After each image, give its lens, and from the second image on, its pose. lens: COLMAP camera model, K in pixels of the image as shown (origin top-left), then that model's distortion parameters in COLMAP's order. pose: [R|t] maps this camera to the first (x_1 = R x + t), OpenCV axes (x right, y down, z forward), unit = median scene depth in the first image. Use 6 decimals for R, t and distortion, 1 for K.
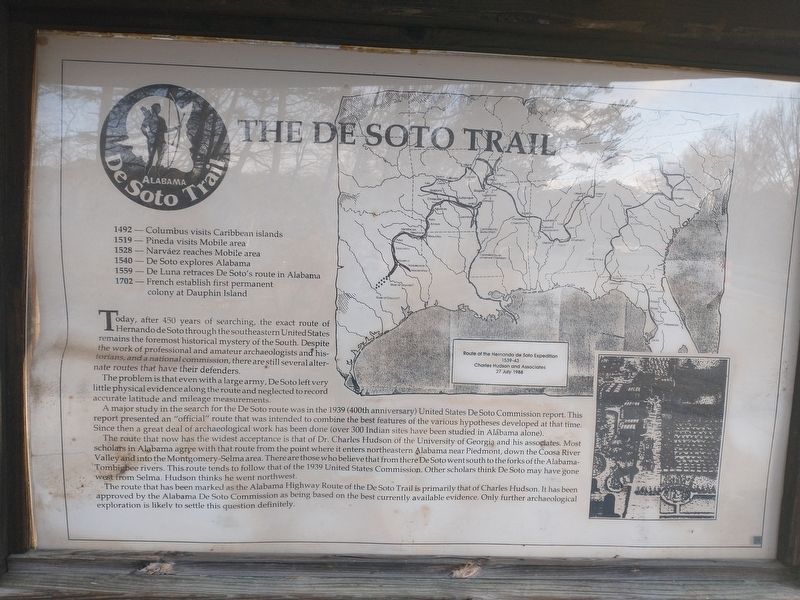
lens RADIAL K [[641.5, 0, 397.4], [0, 641.5, 303.0], [0, 0, 1]] dist [0.018166, -0.050781]
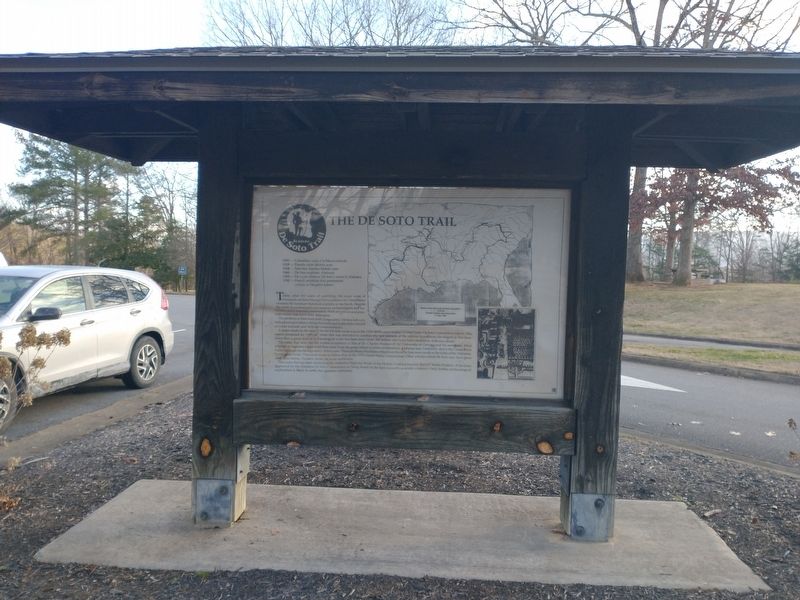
lens RADIAL K [[641.5, 0, 400.2], [0, 641.5, 299.6], [0, 0, 1]] dist [0.018166, -0.050781]
pose [[0.992006, -0.018102, -0.124882, 0.327667], [0.012228, 0.998790, -0.047643, 0.160447], [0.125593, 0.045735, 0.991027, -1.402353]]
